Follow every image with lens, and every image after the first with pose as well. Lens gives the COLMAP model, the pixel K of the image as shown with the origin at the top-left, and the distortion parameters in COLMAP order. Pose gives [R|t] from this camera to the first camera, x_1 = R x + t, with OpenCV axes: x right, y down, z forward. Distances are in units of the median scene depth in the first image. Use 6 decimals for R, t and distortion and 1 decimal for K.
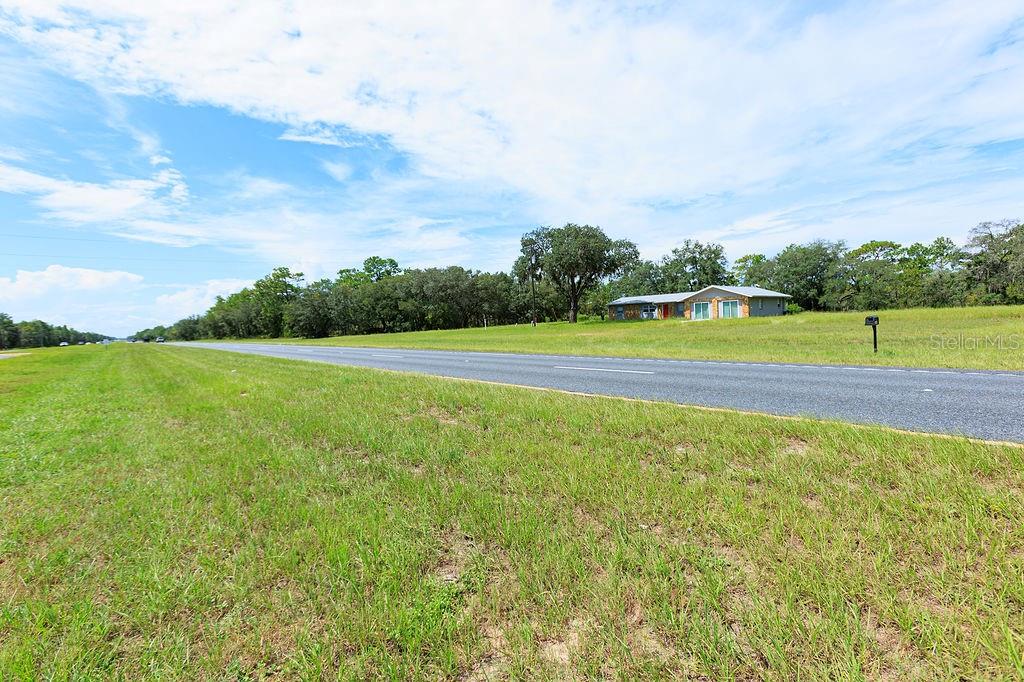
lens RADIAL K [[472.3, 0, 510.3], [0, 472.3, 314.7], [0, 0, 1]] dist [-0.002488, 0.013565]
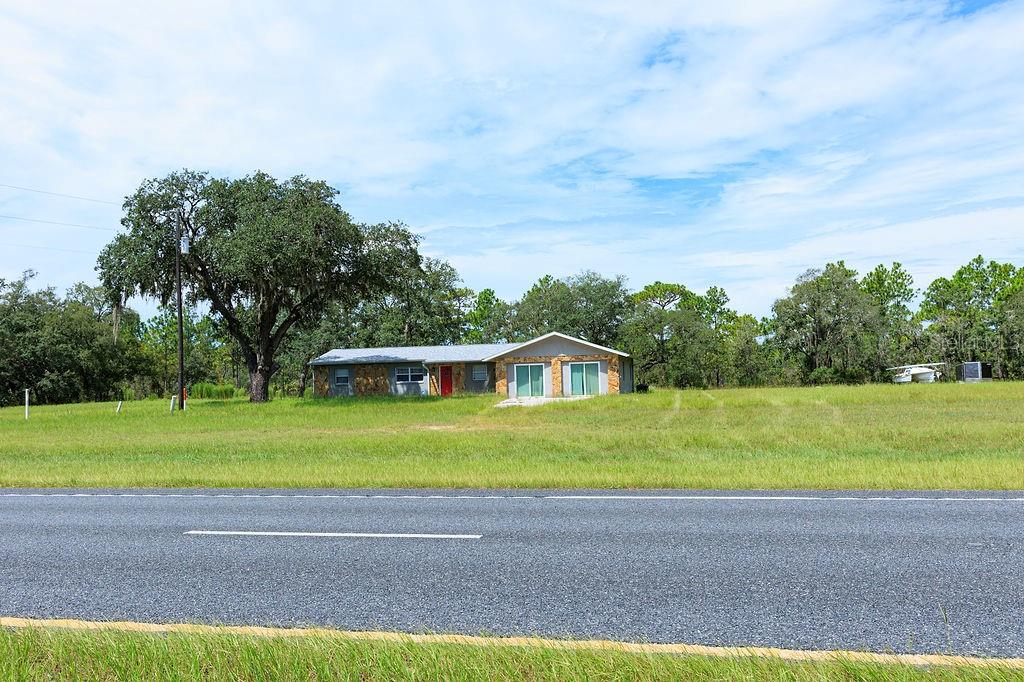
lens RADIAL K [[884.3, 0, 509.3], [0, 884.3, 304.5], [0, 0, 1]] dist [0.024462, -0.002692]
pose [[0.797851, 0.078877, 0.597672, -0.161255], [-0.017916, 0.994068, -0.107275, 0.011089], [-0.602589, 0.074882, 0.794531, 0.205736]]
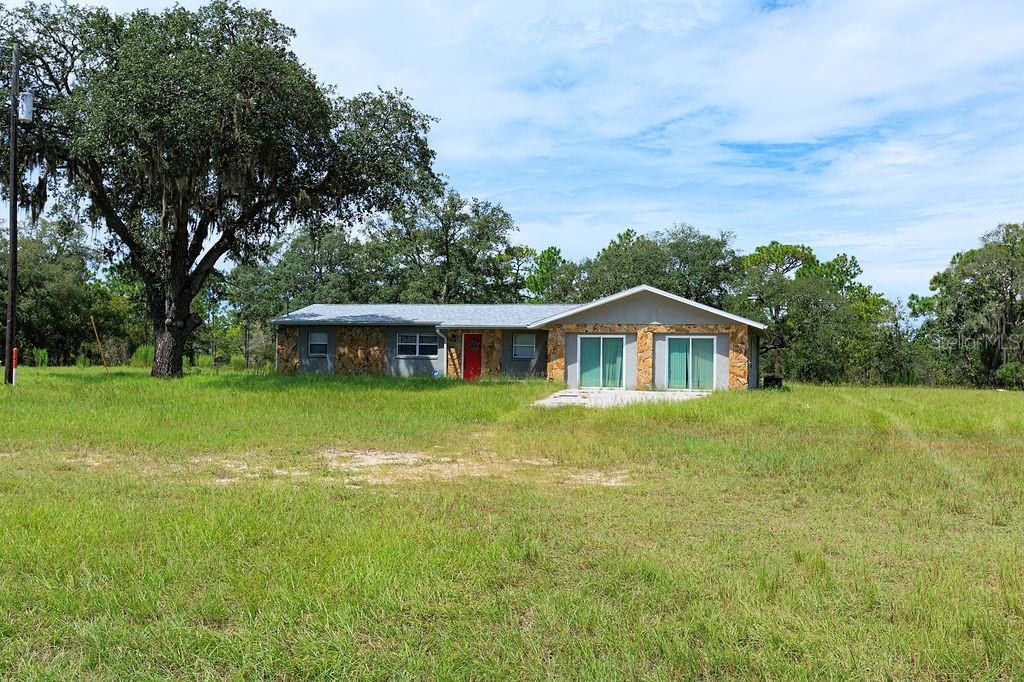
lens RADIAL K [[943.6, 0, 511.1], [0, 943.6, 329.5], [0, 0, 1]] dist [0.019597, -0.005755]
pose [[0.836558, 0.082299, 0.541663, 0.002356], [-0.063188, 0.996549, -0.053825, 0.007091], [-0.544223, 0.010801, 0.838871, 0.413609]]
